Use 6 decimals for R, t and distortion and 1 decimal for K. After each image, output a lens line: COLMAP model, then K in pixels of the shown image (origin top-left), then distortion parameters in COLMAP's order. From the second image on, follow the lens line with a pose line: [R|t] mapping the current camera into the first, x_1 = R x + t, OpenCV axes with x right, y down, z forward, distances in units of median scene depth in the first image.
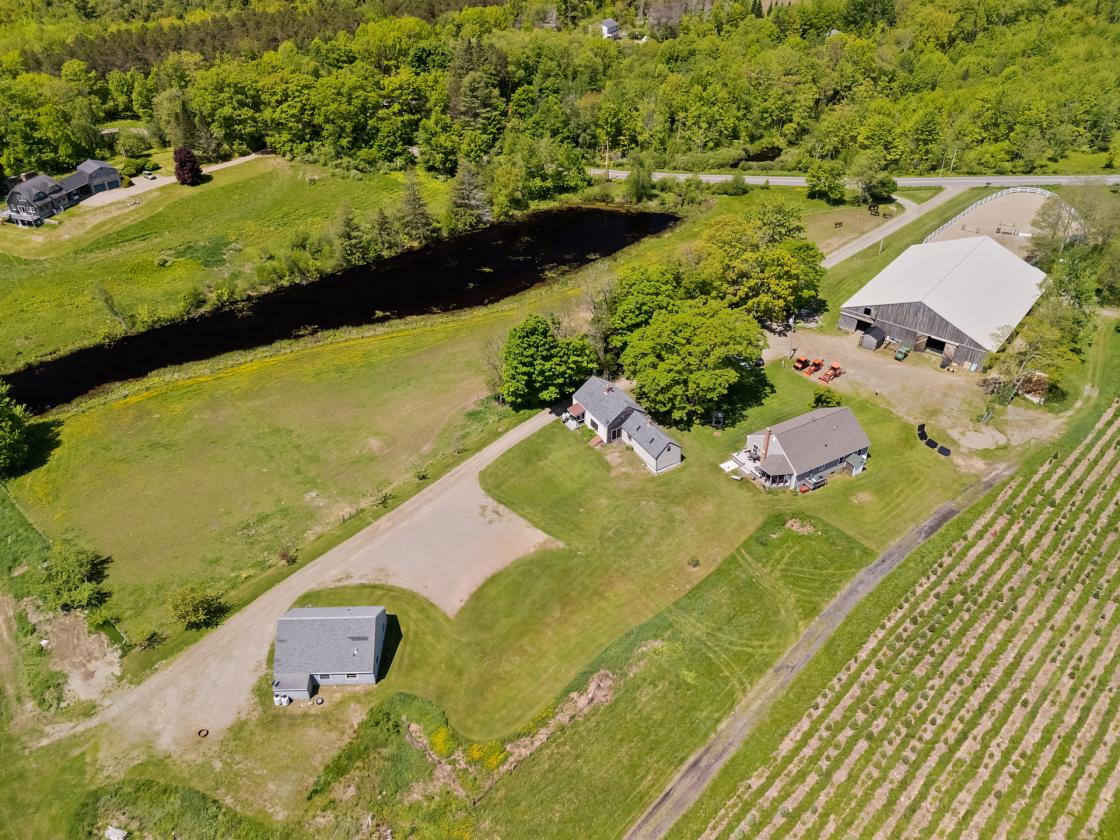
lens RADIAL K [[819.6, 0, 560.0], [0, 819.6, 420.0], [0, 0, 1]] dist [0.044529, -0.038362]
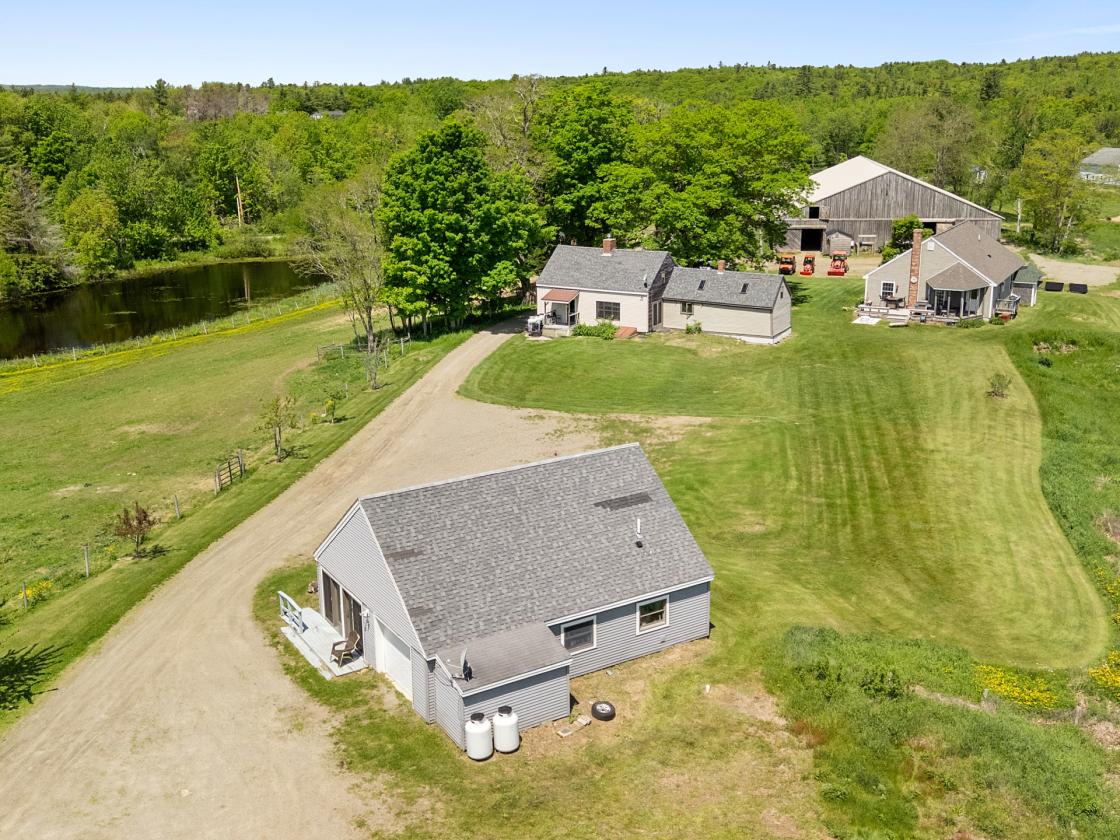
lens RADIAL K [[1146.3, 0, 560.0], [0, 1146.3, 420.0], [0, 0, 1]] dist [0.015913, -0.002189]
pose [[0.855642, -0.139200, 0.498498, -0.339389], [0.306555, 0.912333, -0.271425, 0.246654], [-0.417014, 0.385060, 0.823303, 0.455349]]
